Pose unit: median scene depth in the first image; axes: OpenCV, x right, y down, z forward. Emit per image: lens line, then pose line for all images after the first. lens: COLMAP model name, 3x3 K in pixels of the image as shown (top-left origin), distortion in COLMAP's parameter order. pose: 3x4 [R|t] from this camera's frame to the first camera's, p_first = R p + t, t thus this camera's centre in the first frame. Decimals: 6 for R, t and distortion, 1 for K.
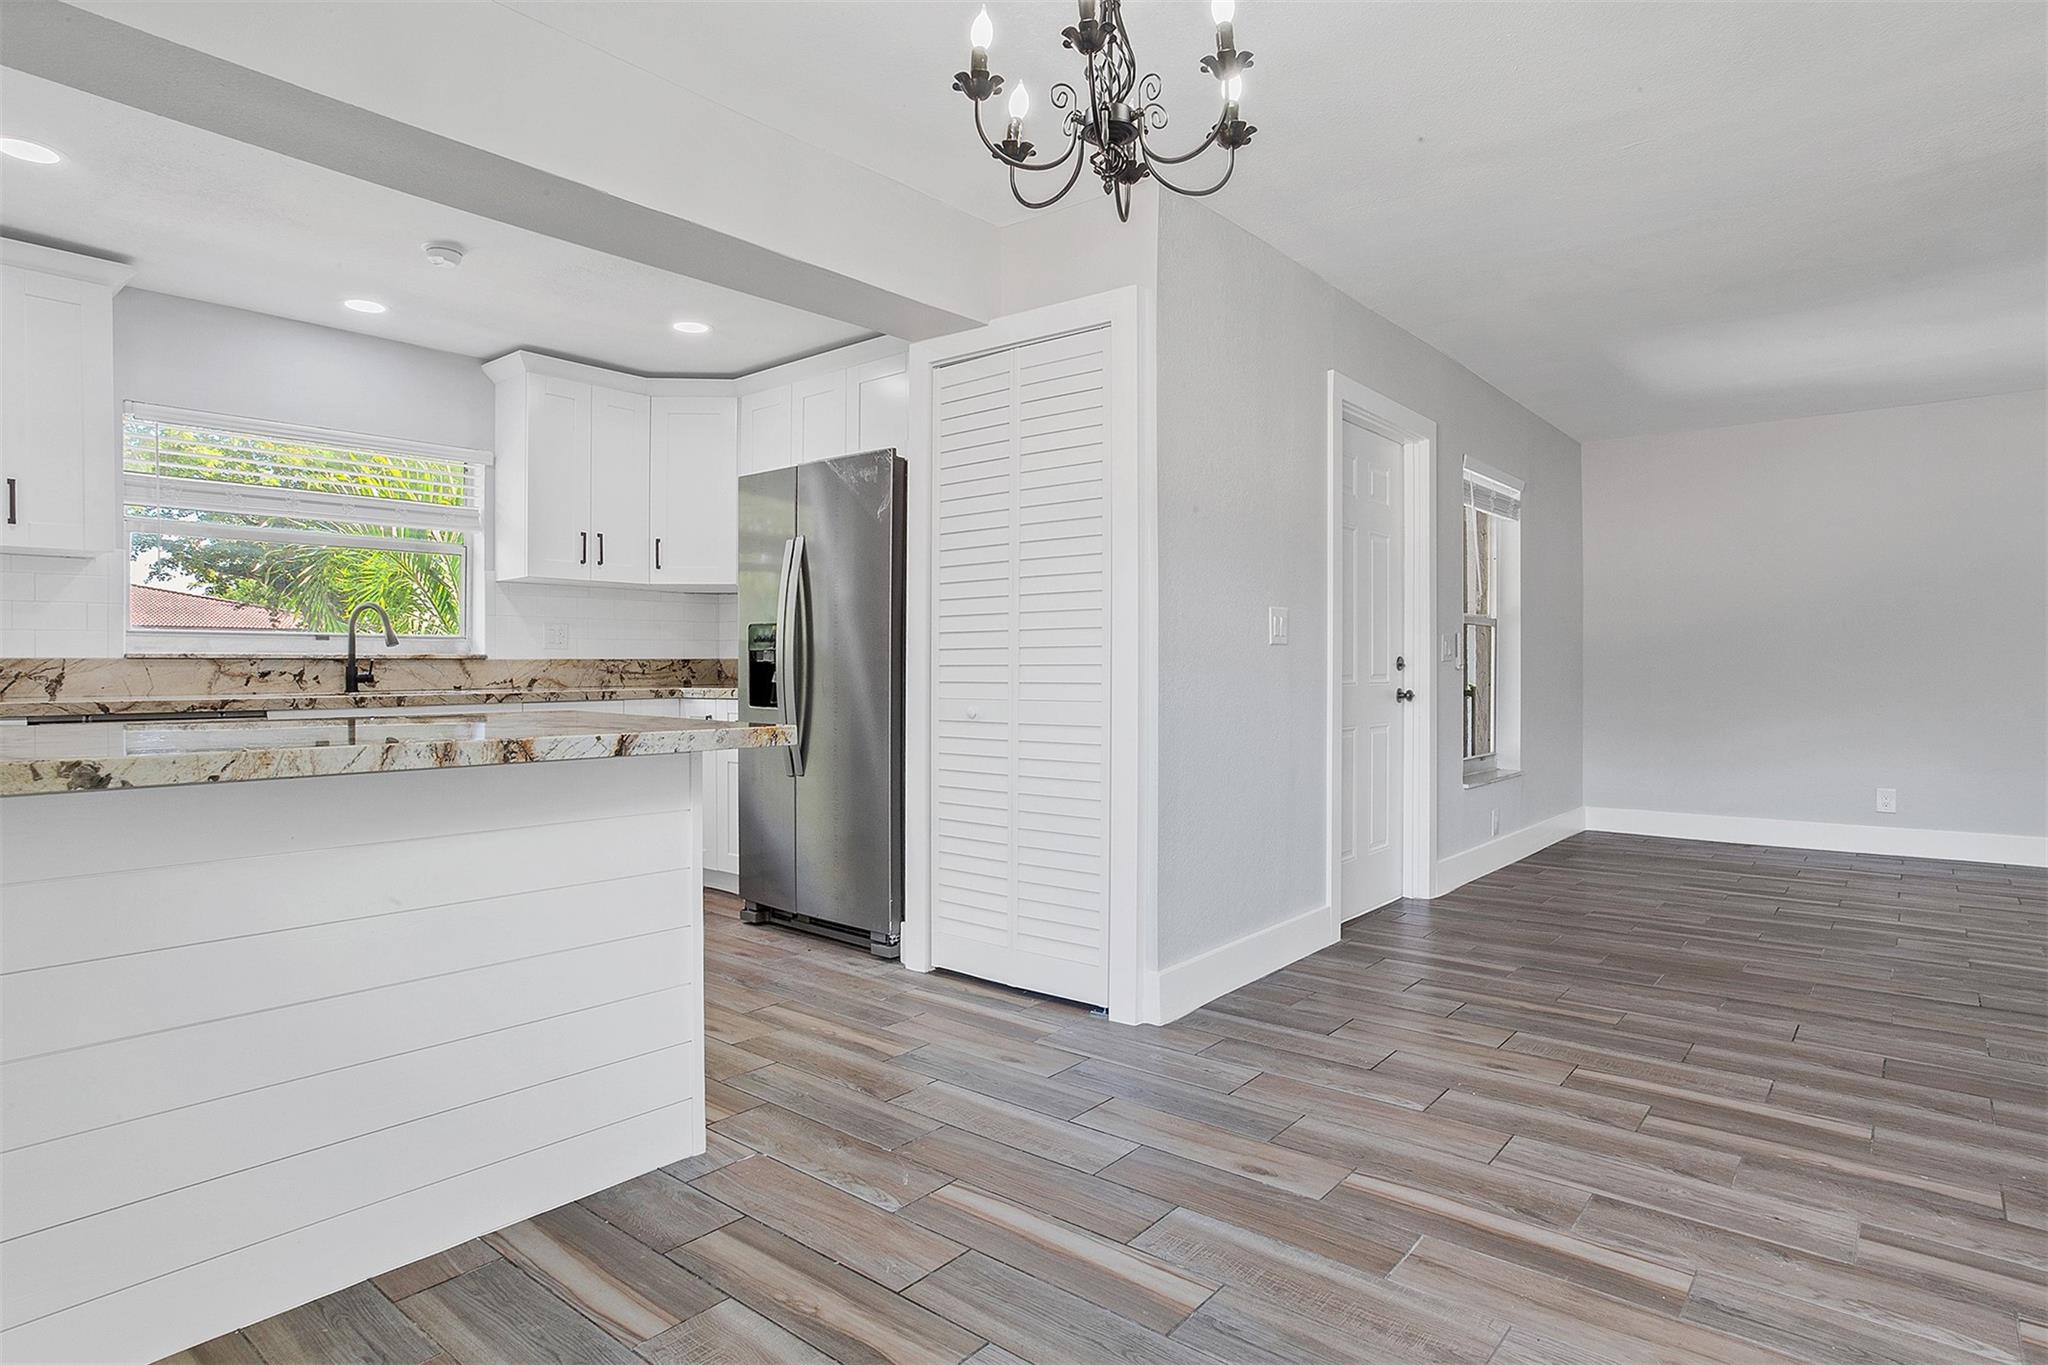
lens RADIAL K [[1096.2, 0, 976.9], [0, 1096.2, 669.8], [0, 0, 1]] dist [-0.036688, 0.038776]
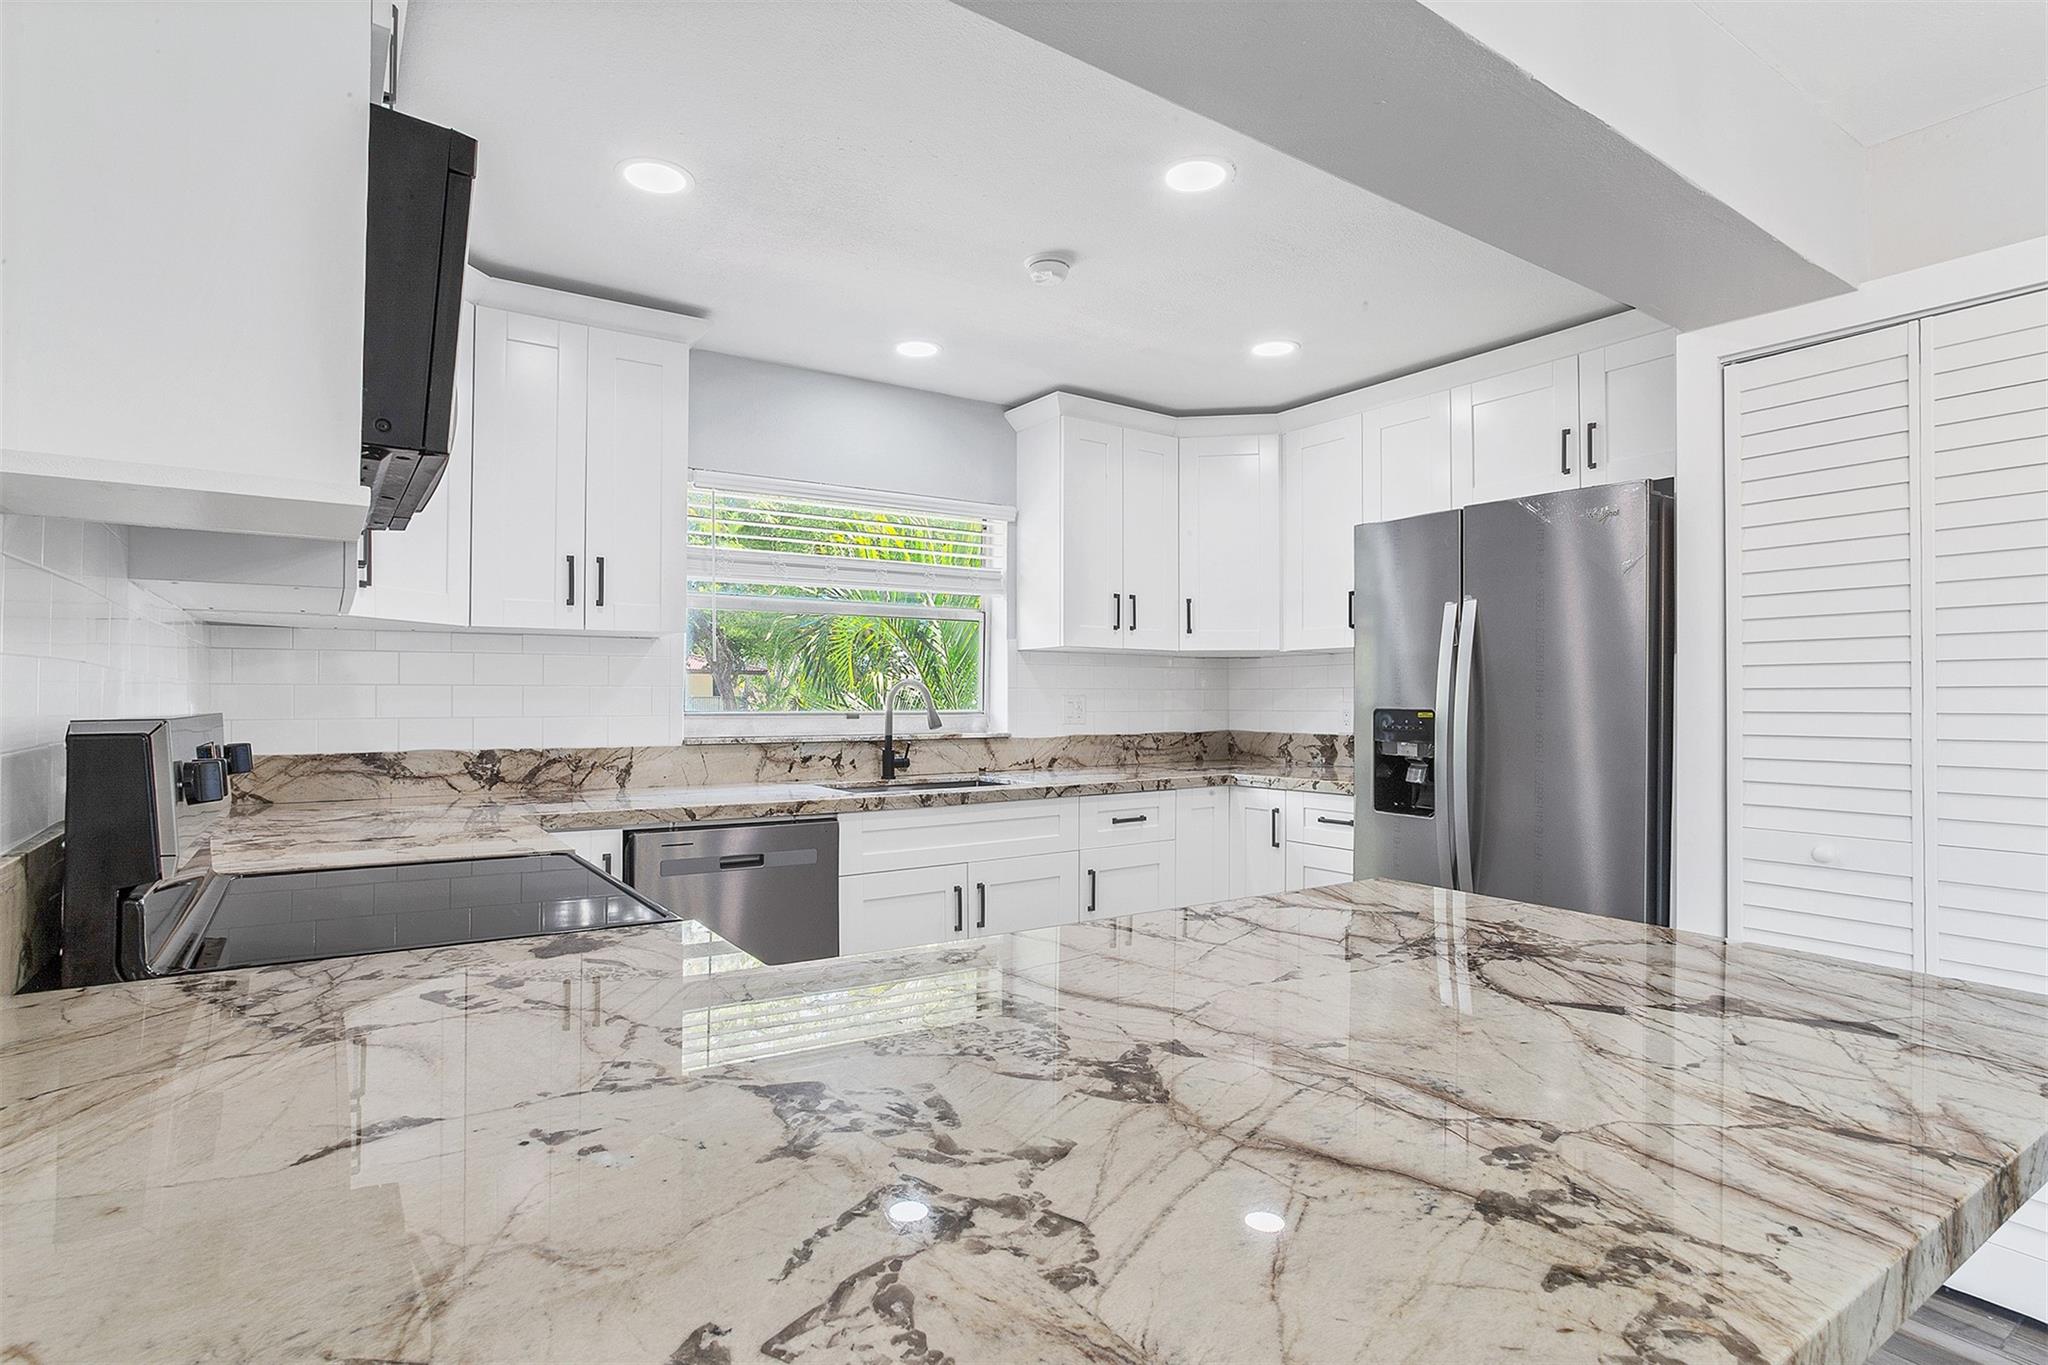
lens RADIAL K [[1025.0, 0, 1024.0], [0, 1025.0, 682.5], [0, 0, 1]] dist [-0.064014, 0.042845]
pose [[0.970807, -0.001826, -0.239854, -0.265037], [-0.003484, 0.999758, -0.021715, -0.040945], [0.239835, 0.021917, 0.970566, 0.206033]]
